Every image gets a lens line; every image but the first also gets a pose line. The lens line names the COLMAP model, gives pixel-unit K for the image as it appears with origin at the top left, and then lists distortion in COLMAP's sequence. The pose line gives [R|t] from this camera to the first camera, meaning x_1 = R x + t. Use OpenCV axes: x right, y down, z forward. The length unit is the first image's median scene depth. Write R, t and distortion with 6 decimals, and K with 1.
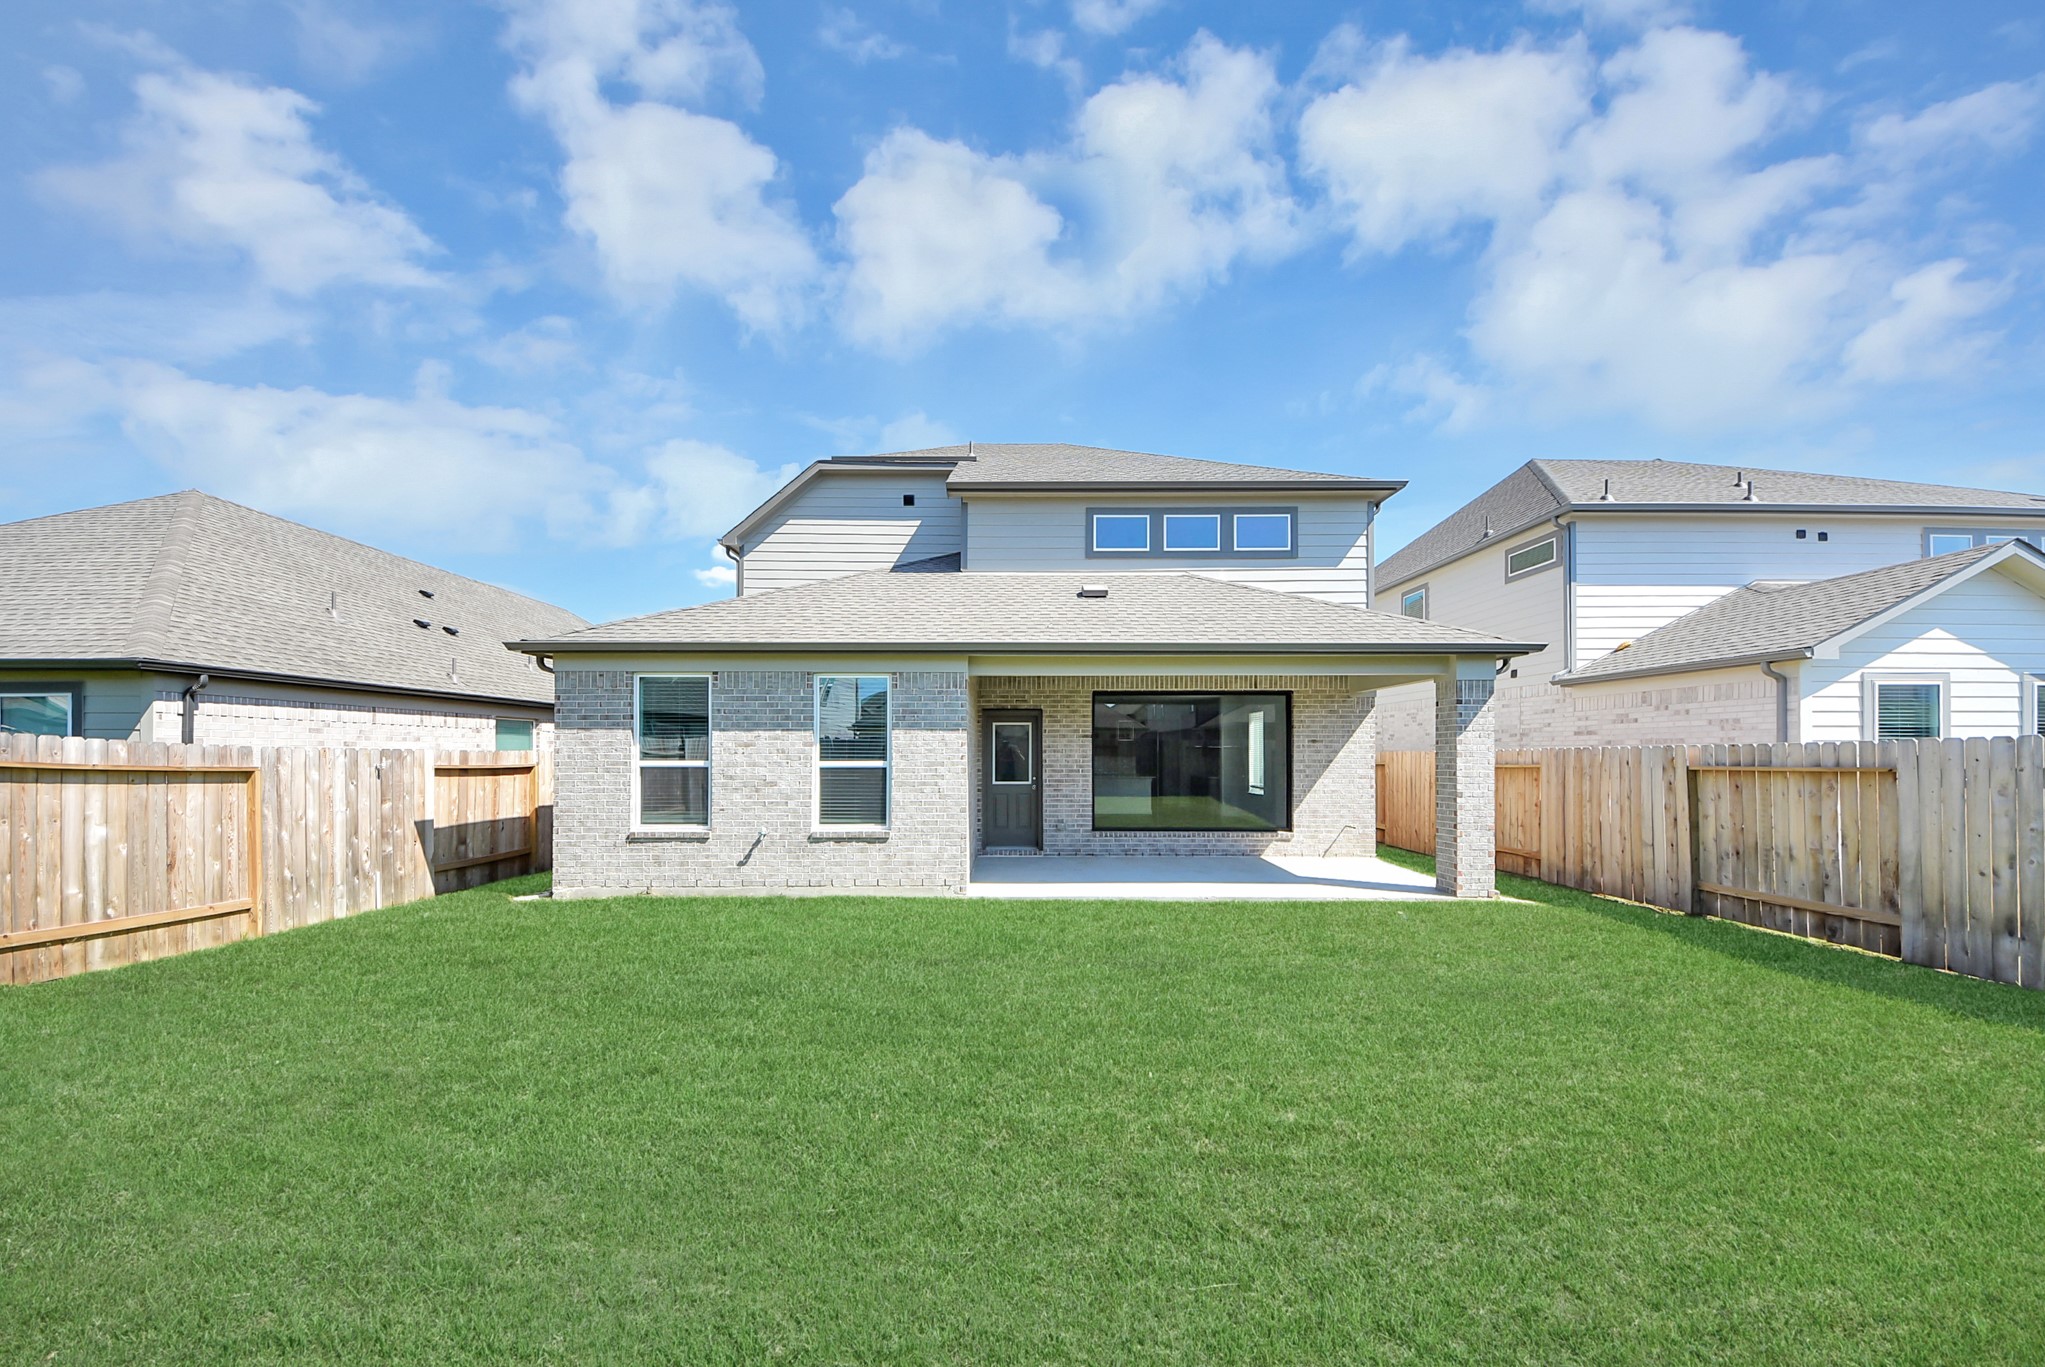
lens RADIAL K [[717.3, 0, 1027.9], [0, 717.3, 737.5], [0, 0, 1]] dist [0.016641, -0.015272]
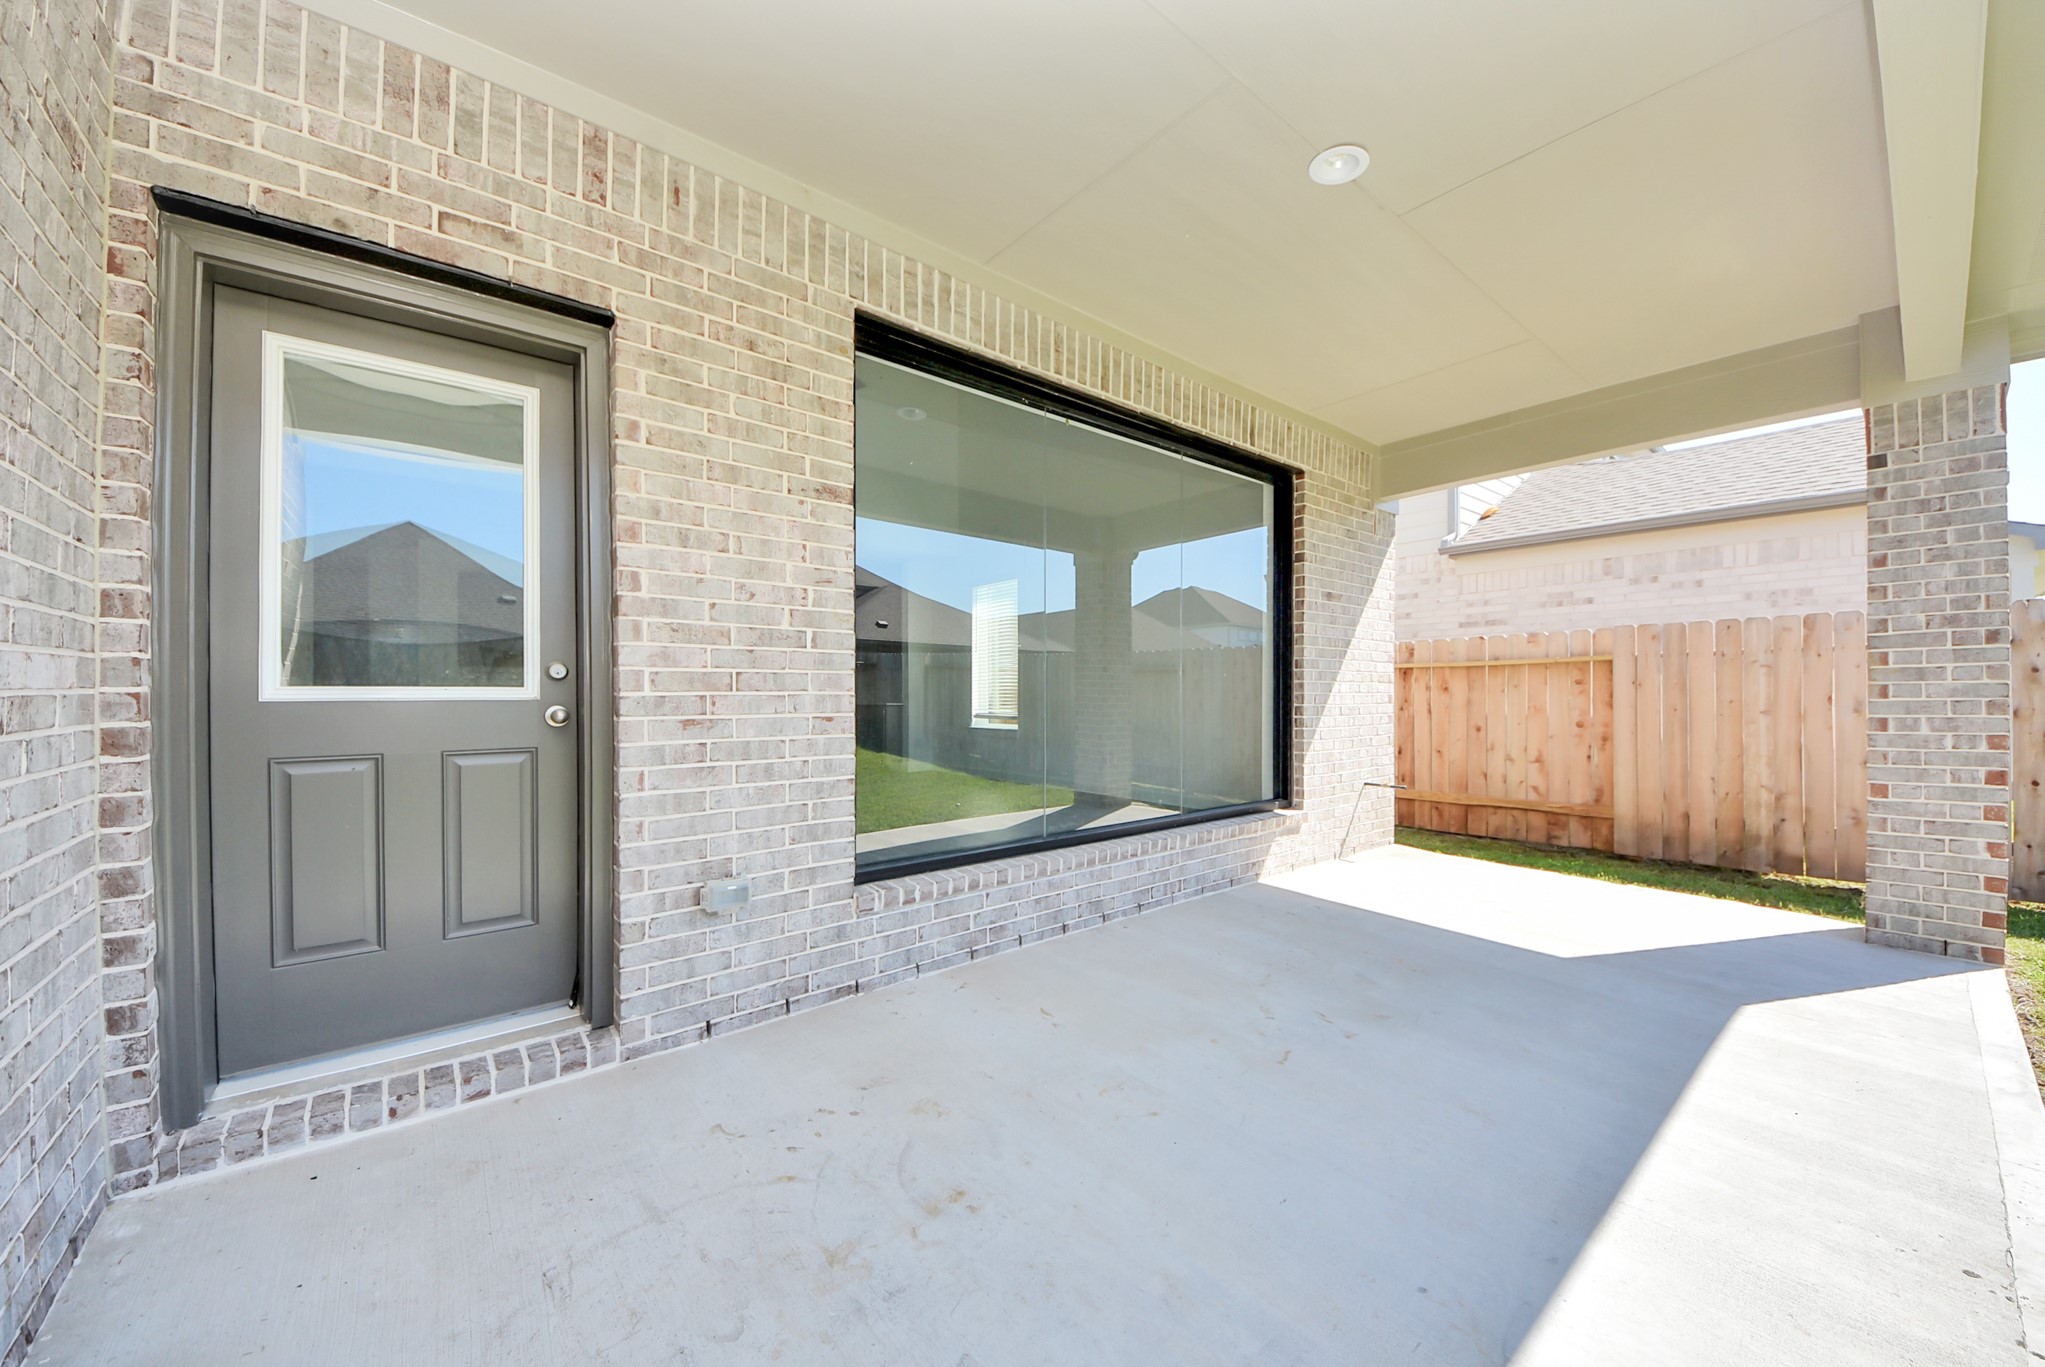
lens RADIAL K [[714.8, 0, 1022.9], [0, 714.8, 693.2], [0, 0, 1]] dist [0.001090, 0.000005]
pose [[0.771874, 0.000713, 0.635775, -0.024543], [-0.011572, 0.999849, 0.012929, 0.079400], [-0.635671, -0.017336, 0.771766, 1.020270]]
